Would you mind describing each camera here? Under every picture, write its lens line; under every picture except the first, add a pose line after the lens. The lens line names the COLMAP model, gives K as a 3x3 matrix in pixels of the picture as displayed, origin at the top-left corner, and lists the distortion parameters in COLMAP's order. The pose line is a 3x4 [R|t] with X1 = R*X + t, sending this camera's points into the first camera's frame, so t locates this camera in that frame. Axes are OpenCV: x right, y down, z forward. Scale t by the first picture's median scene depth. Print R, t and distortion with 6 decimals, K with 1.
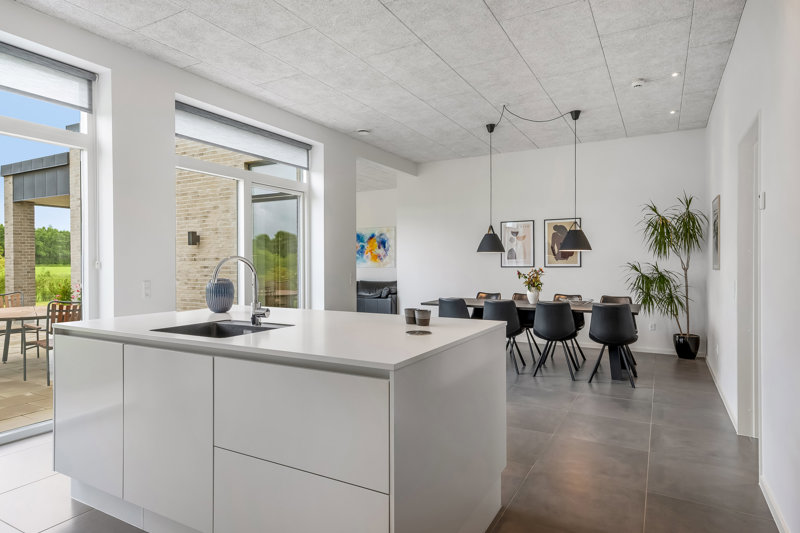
lens RADIAL K [[471.7, 0, 400.0], [0, 471.7, 266.5], [0, 0, 1]] dist [0.014753, -0.001024]
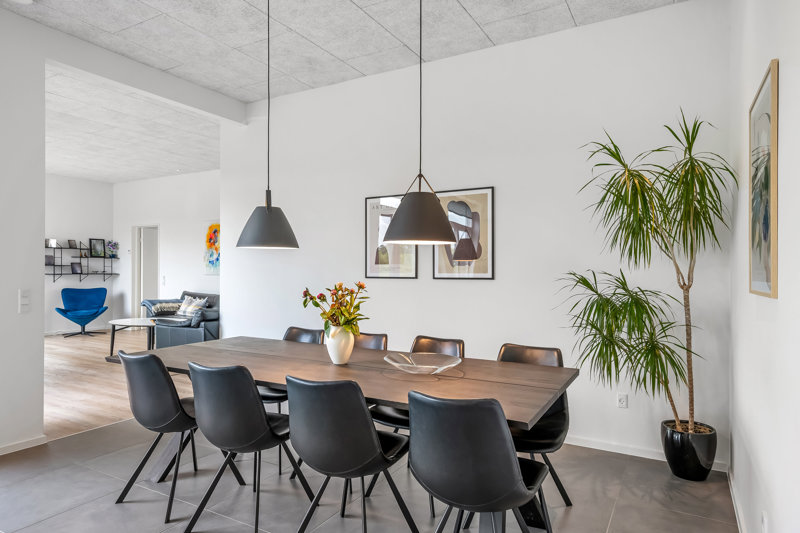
lens RADIAL K [[482.7, 0, 400.0], [0, 482.7, 266.5], [0, 0, 1]] dist [0.001046, -0.000344]
pose [[0.999883, 0.007113, -0.013522, 0.328223], [-0.007338, 0.999833, -0.016728, -0.004072], [0.013401, 0.016825, 0.999769, 0.523184]]
